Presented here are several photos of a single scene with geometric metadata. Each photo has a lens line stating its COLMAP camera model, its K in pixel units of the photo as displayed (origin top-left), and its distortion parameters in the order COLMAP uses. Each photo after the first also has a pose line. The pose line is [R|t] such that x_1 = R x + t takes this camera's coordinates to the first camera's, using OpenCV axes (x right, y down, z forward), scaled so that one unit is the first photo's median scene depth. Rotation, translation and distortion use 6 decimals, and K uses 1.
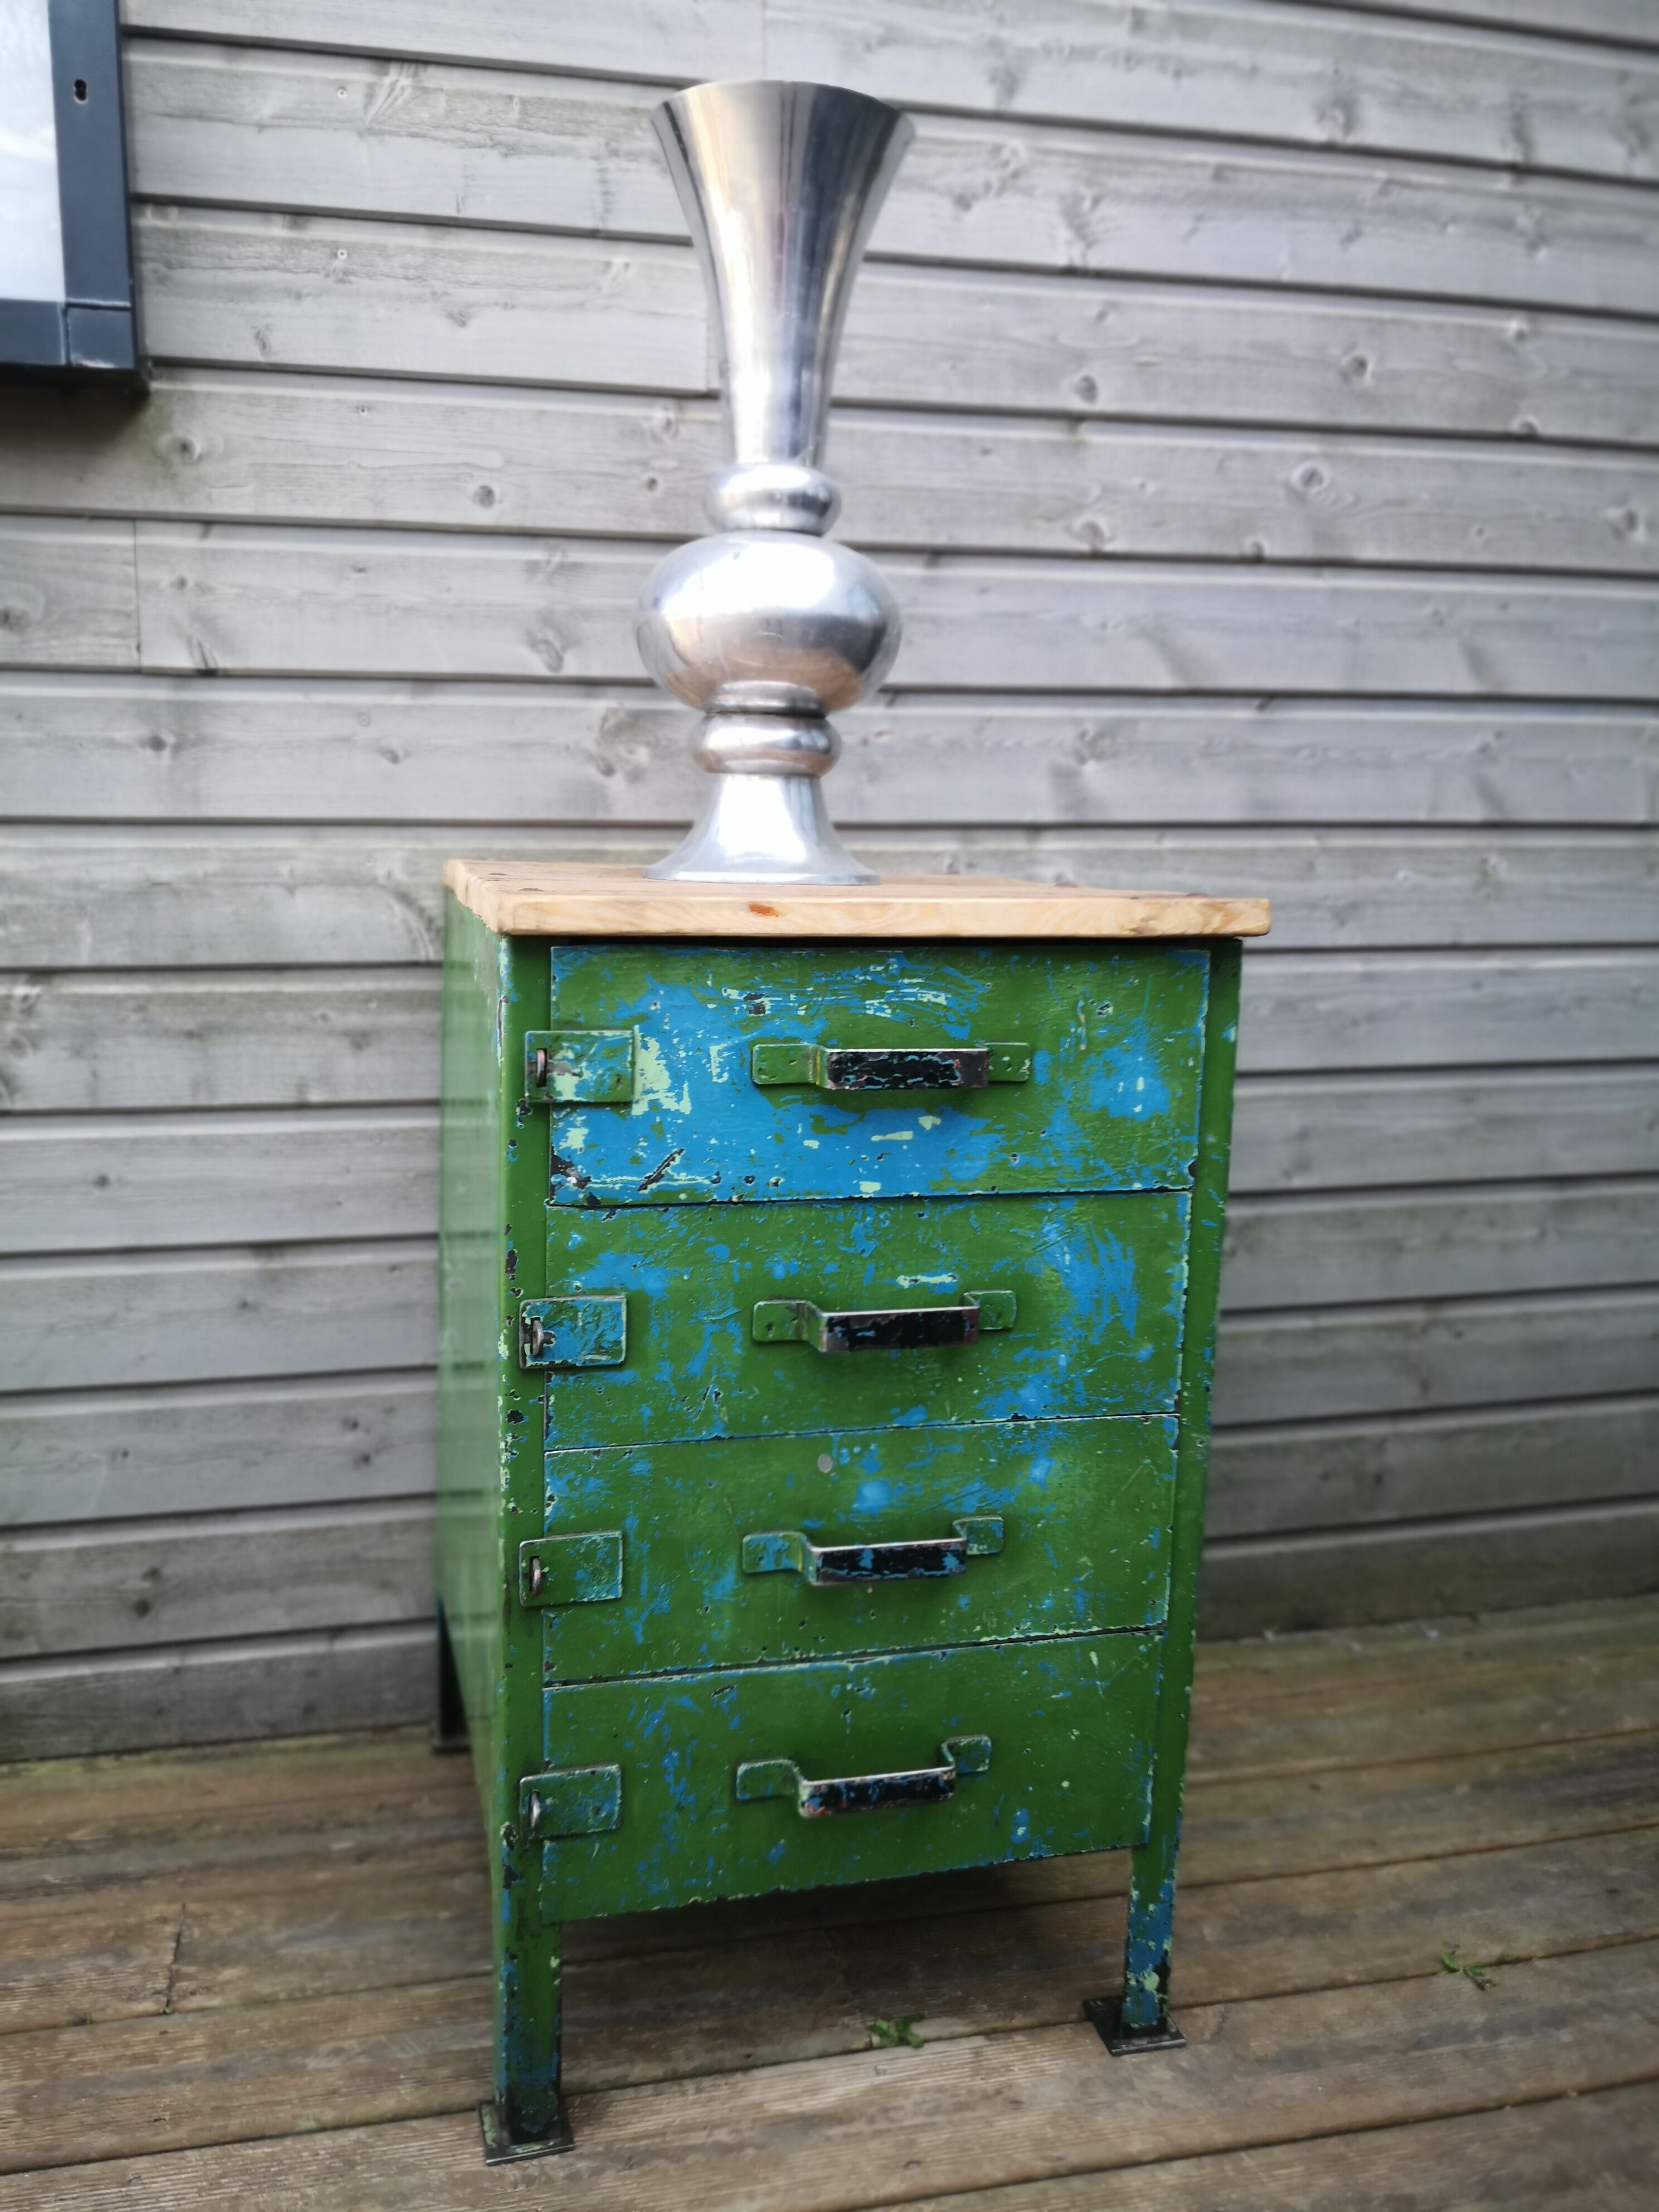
lens RADIAL K [[1795.3, 0, 815.5], [0, 1795.3, 1134.3], [0, 0, 1]] dist [0.016500, -0.041017]
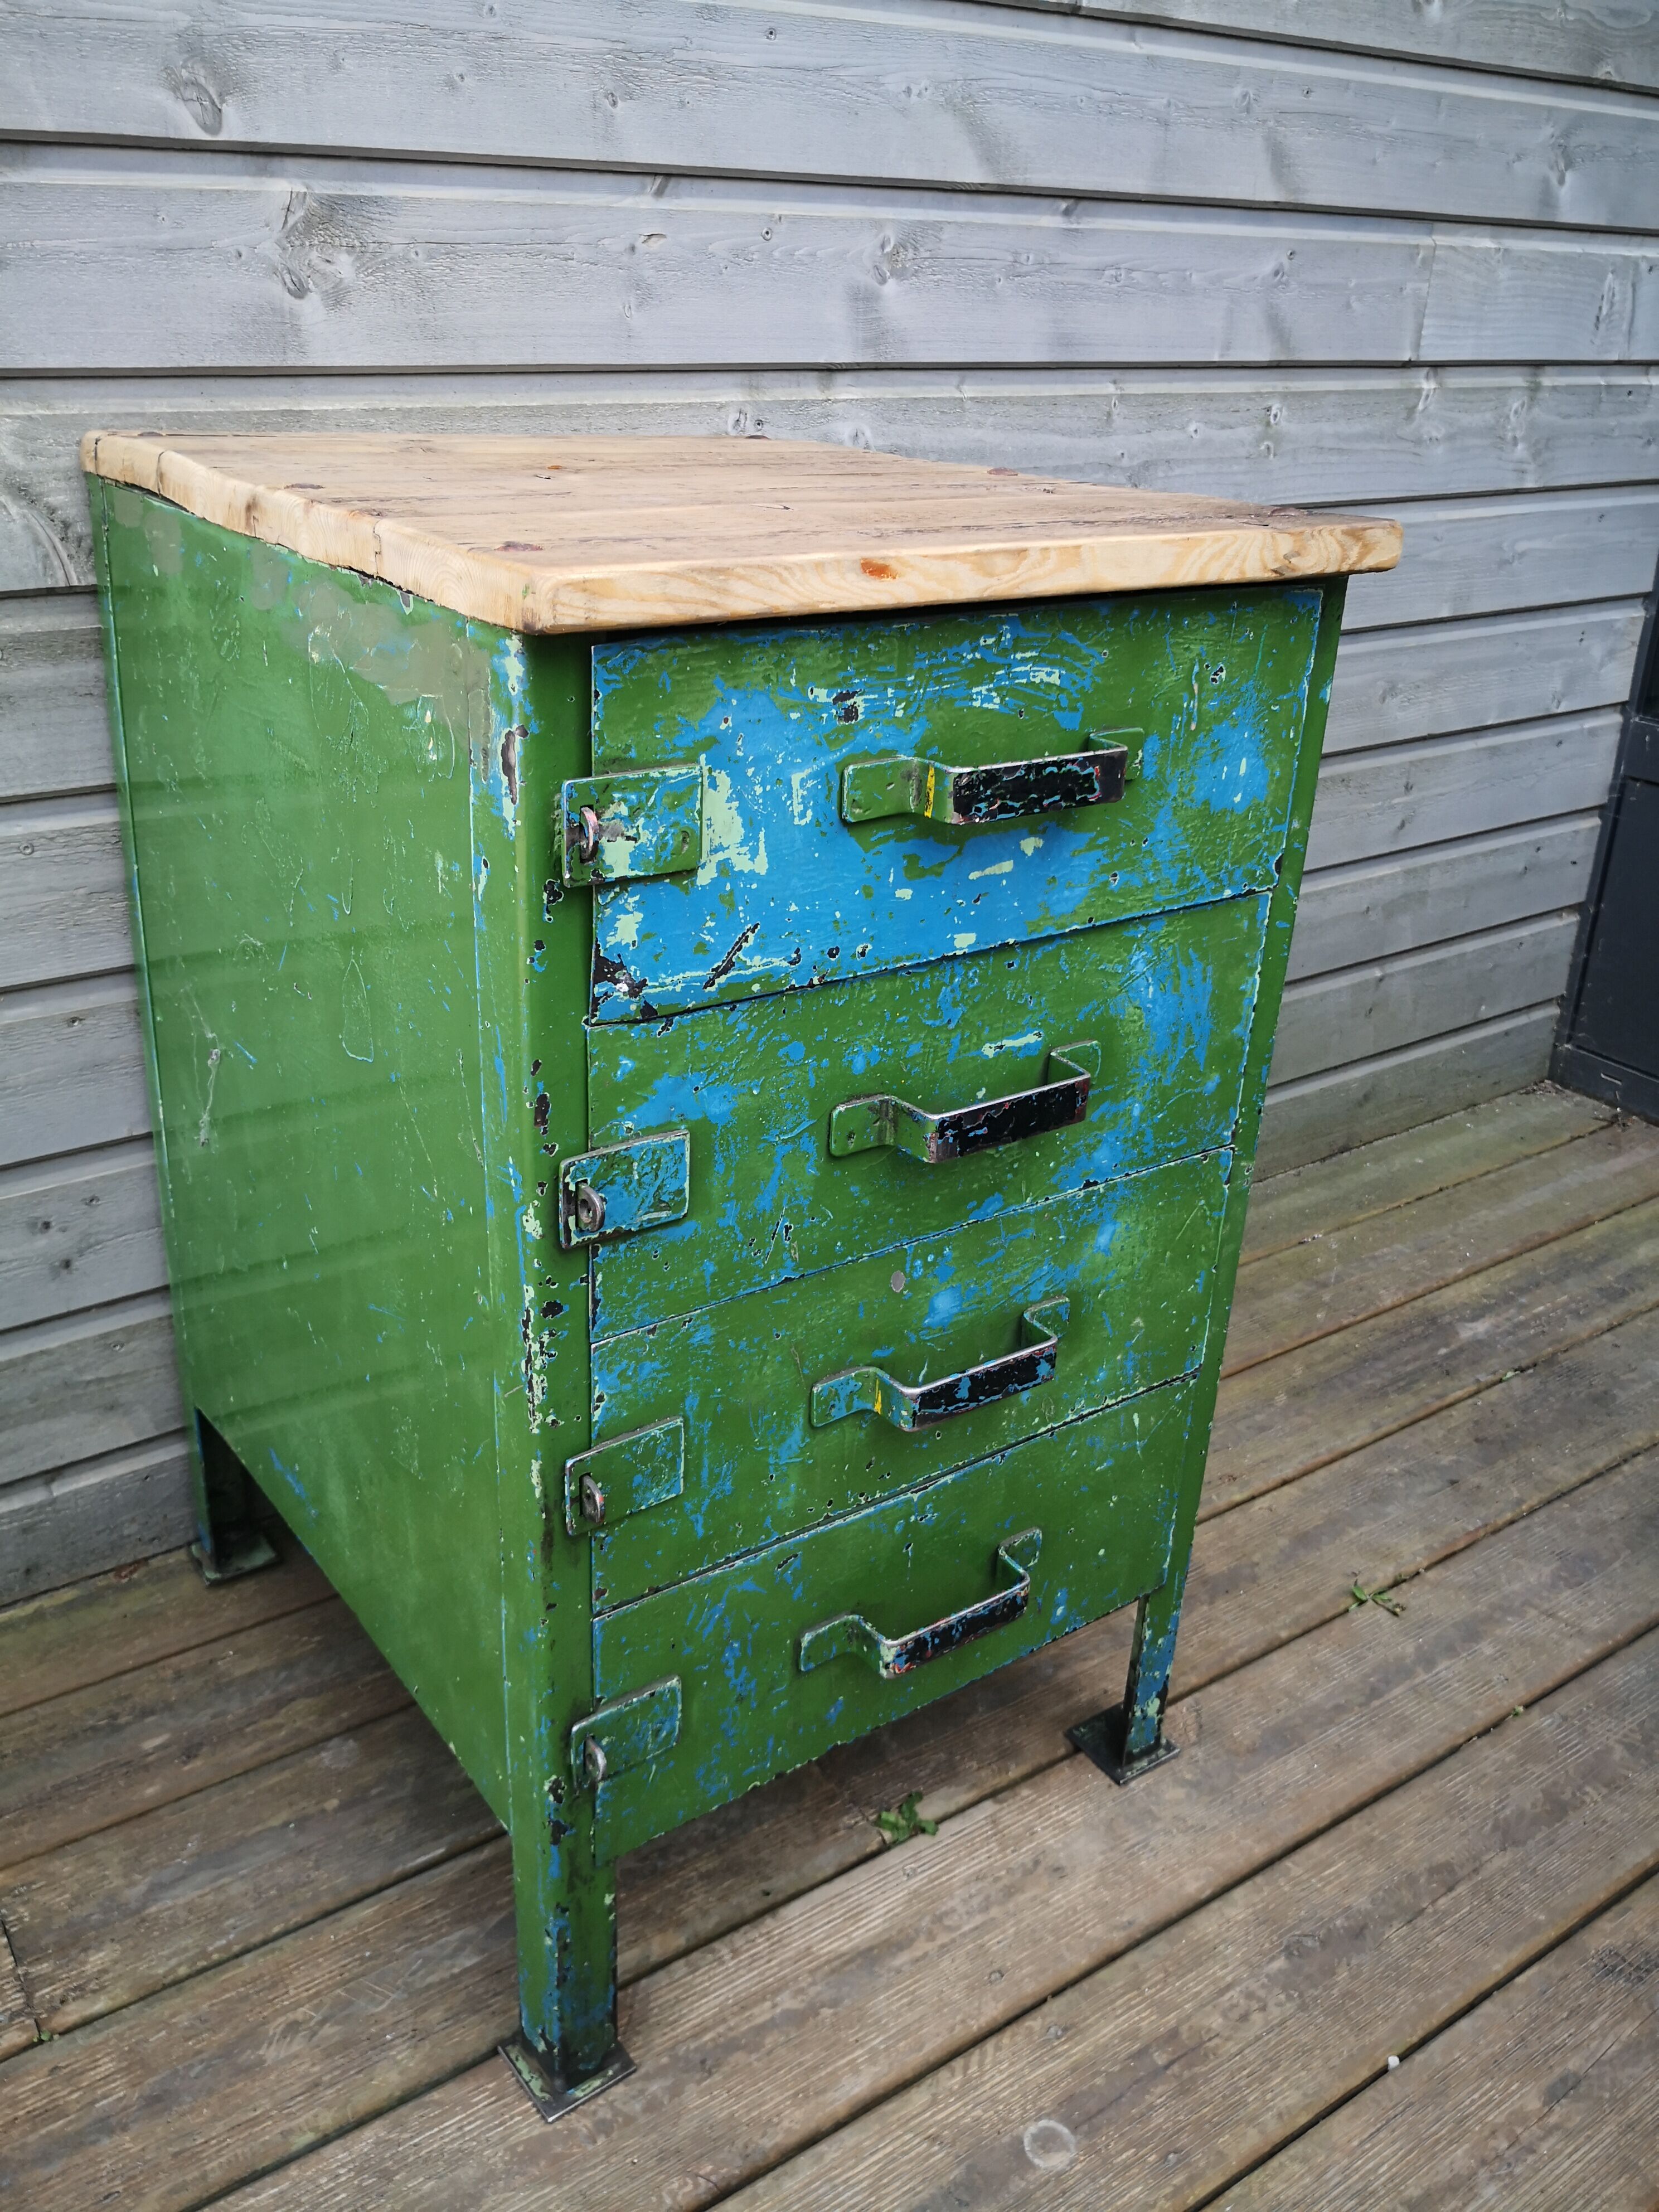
lens RADIAL K [[1795.3, 0, 810.7], [0, 1795.3, 1132.2], [0, 0, 1]] dist [0.016500, -0.041017]
pose [[0.936317, -0.137942, 0.322927, -0.255121], [0.046151, 0.959977, 0.276251, -0.093228], [-0.348109, -0.243756, 0.905209, 0.283679]]
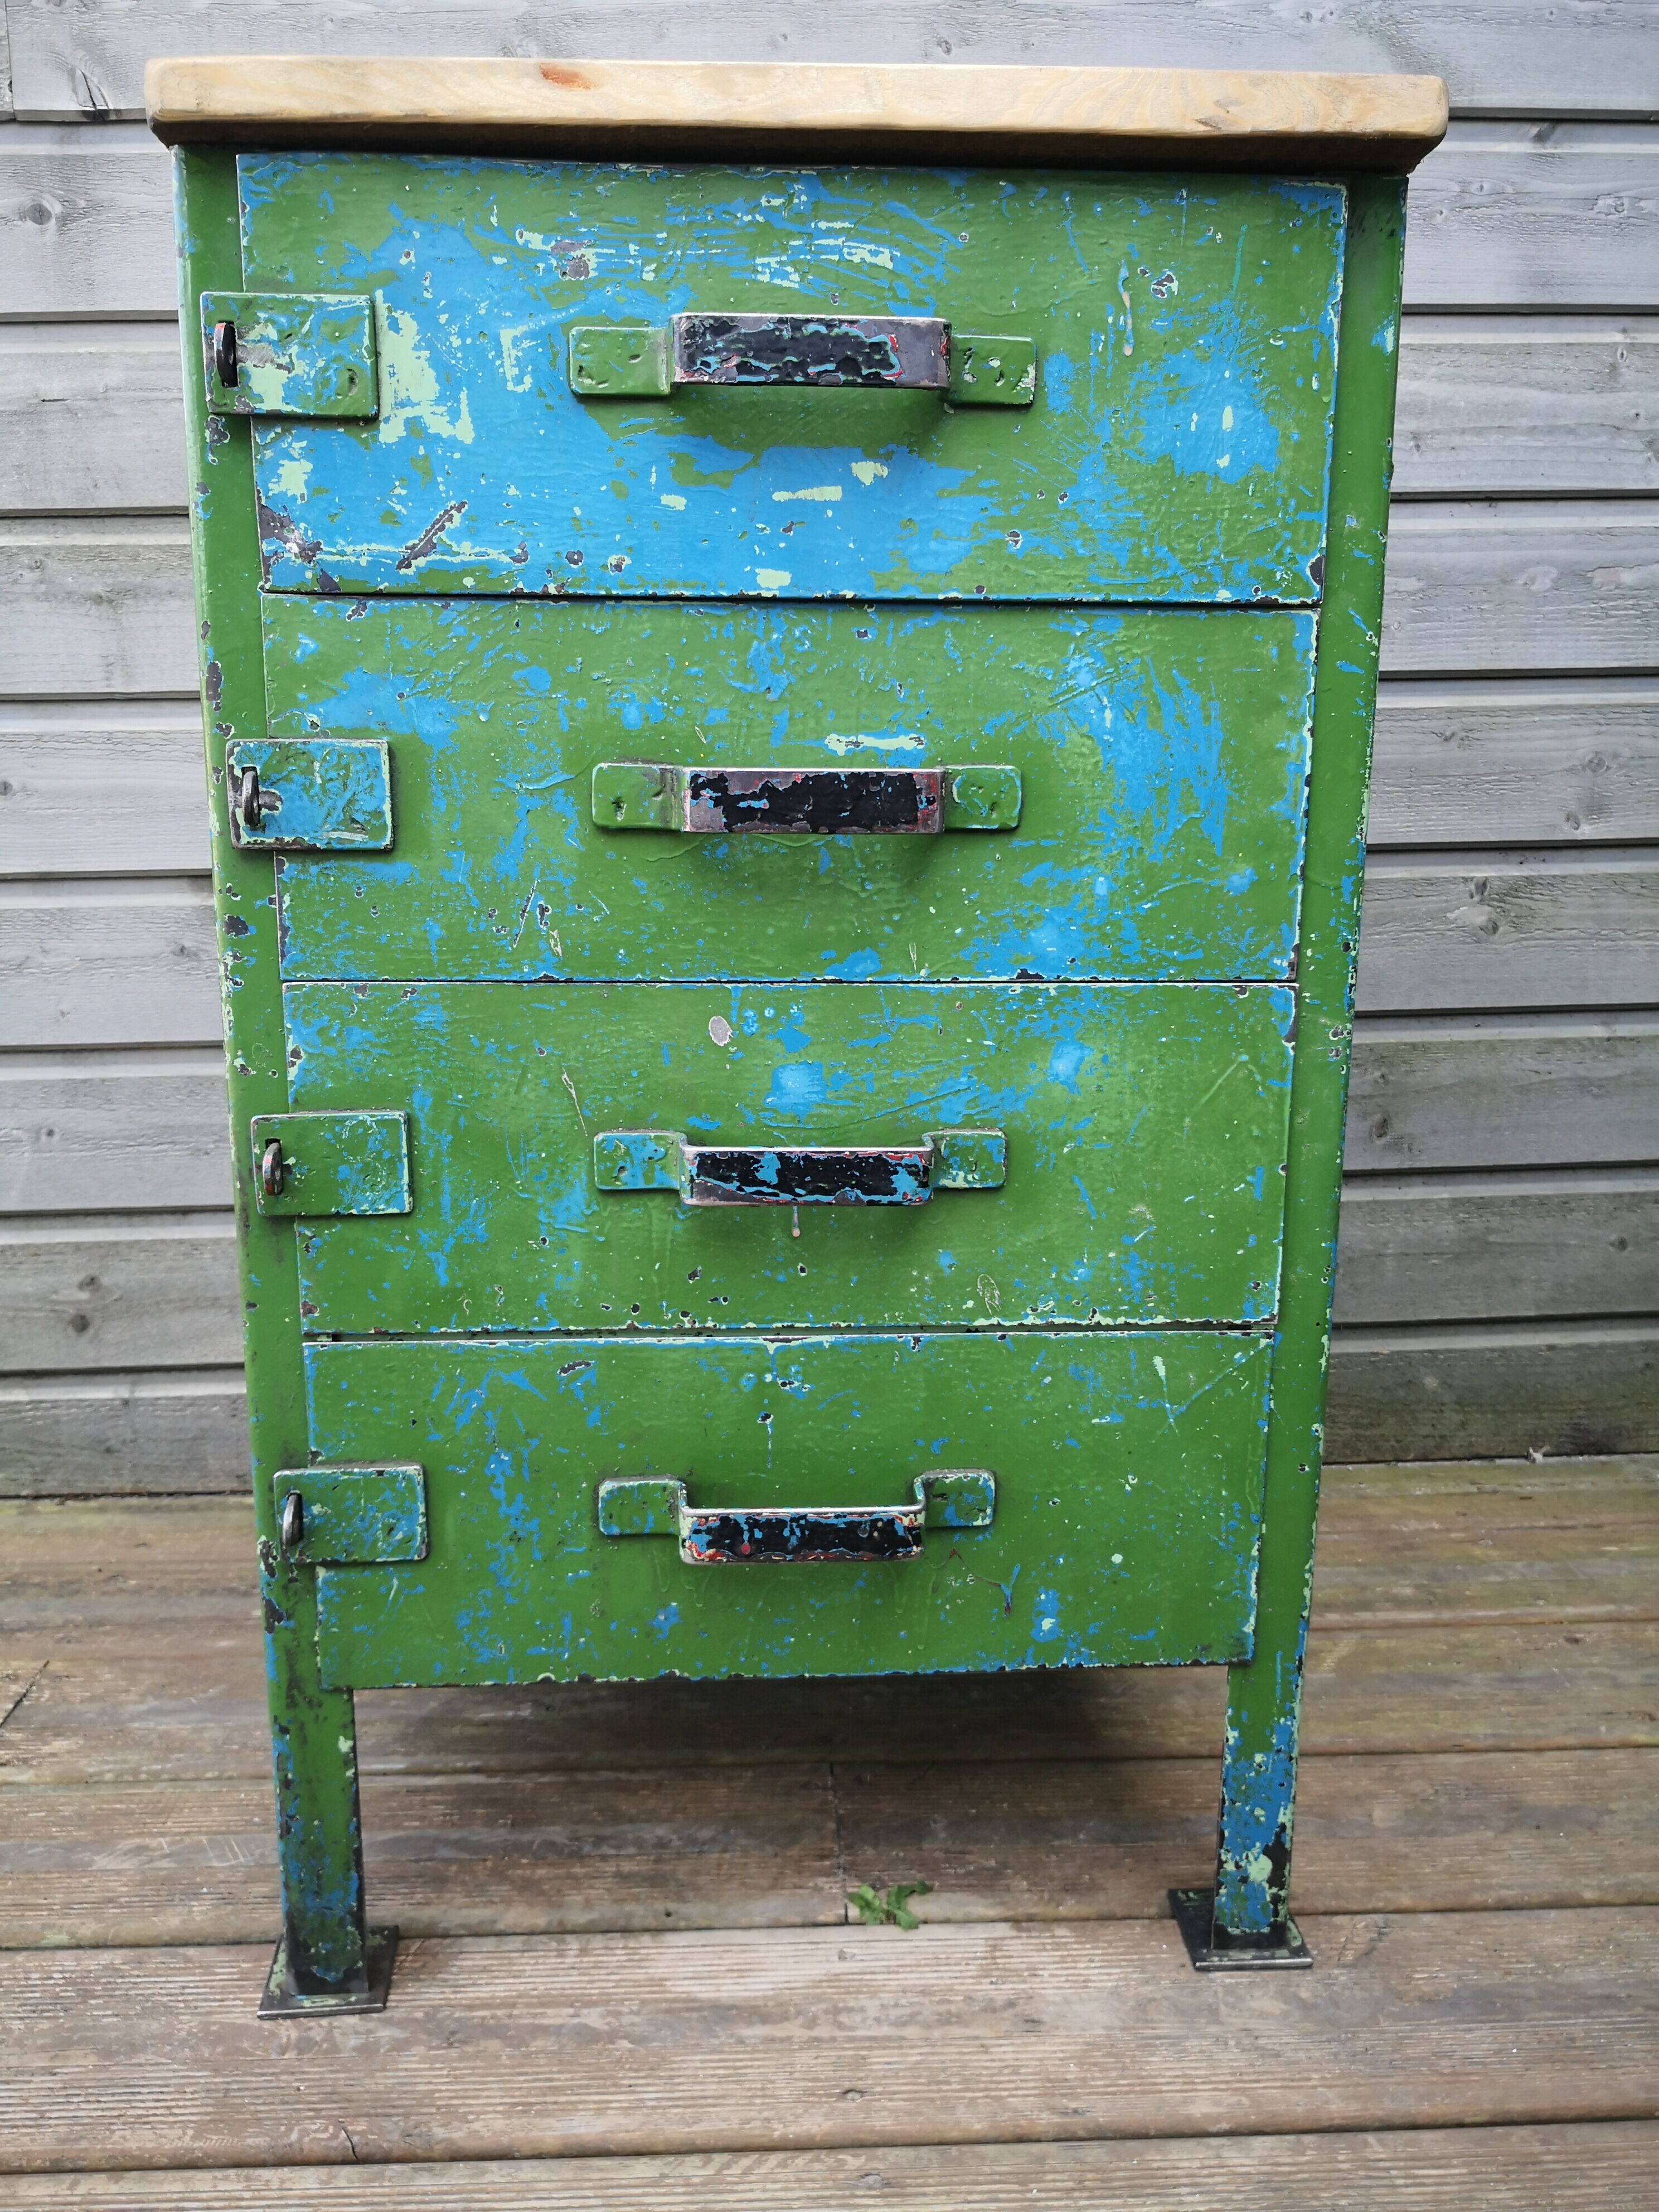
lens RADIAL K [[1795.3, 0, 821.7], [0, 1795.3, 1131.4], [0, 0, 1]] dist [0.016500, -0.041017]
pose [[0.981638, 0.019348, -0.189771, 0.152717], [-0.010815, 0.998888, 0.045898, 0.173848], [0.190448, -0.043003, 0.980755, 0.333367]]
